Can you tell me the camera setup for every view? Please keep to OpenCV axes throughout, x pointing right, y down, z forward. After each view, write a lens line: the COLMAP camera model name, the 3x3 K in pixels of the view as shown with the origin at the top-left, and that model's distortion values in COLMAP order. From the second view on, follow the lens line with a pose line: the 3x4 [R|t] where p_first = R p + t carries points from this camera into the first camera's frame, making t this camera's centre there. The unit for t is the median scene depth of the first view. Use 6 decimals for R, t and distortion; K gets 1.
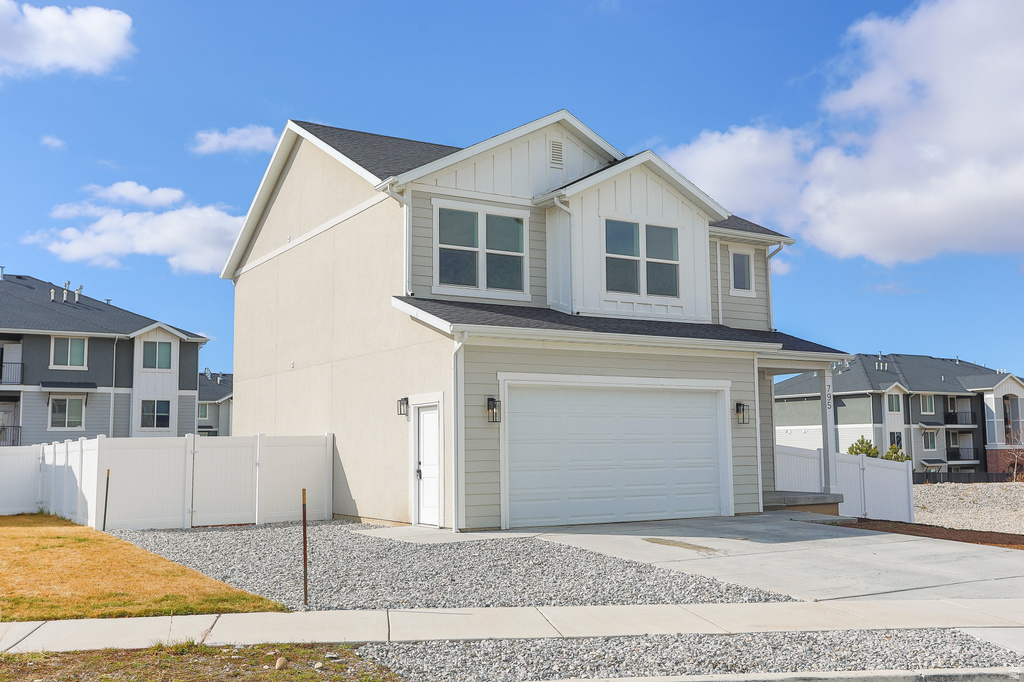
lens RADIAL K [[1021.3, 0, 512.7], [0, 1021.3, 333.8], [0, 0, 1]] dist [-0.050791, 0.000000]
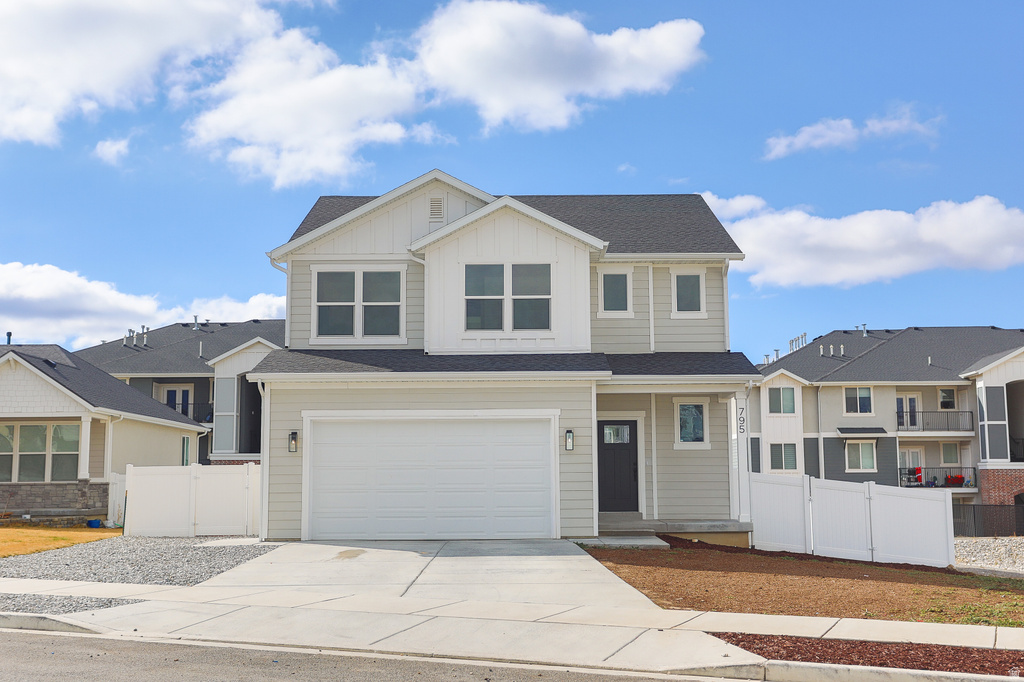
lens RADIAL K [[1123.0, 0, 511.5], [0, 1123.0, 350.4], [0, 0, 1]] dist [0.053898, 0.000000]
pose [[0.853972, -0.057695, -0.517111, 0.763540], [0.056399, 0.998242, -0.018235, 0.004451], [0.517253, -0.013592, 0.855724, -0.008560]]
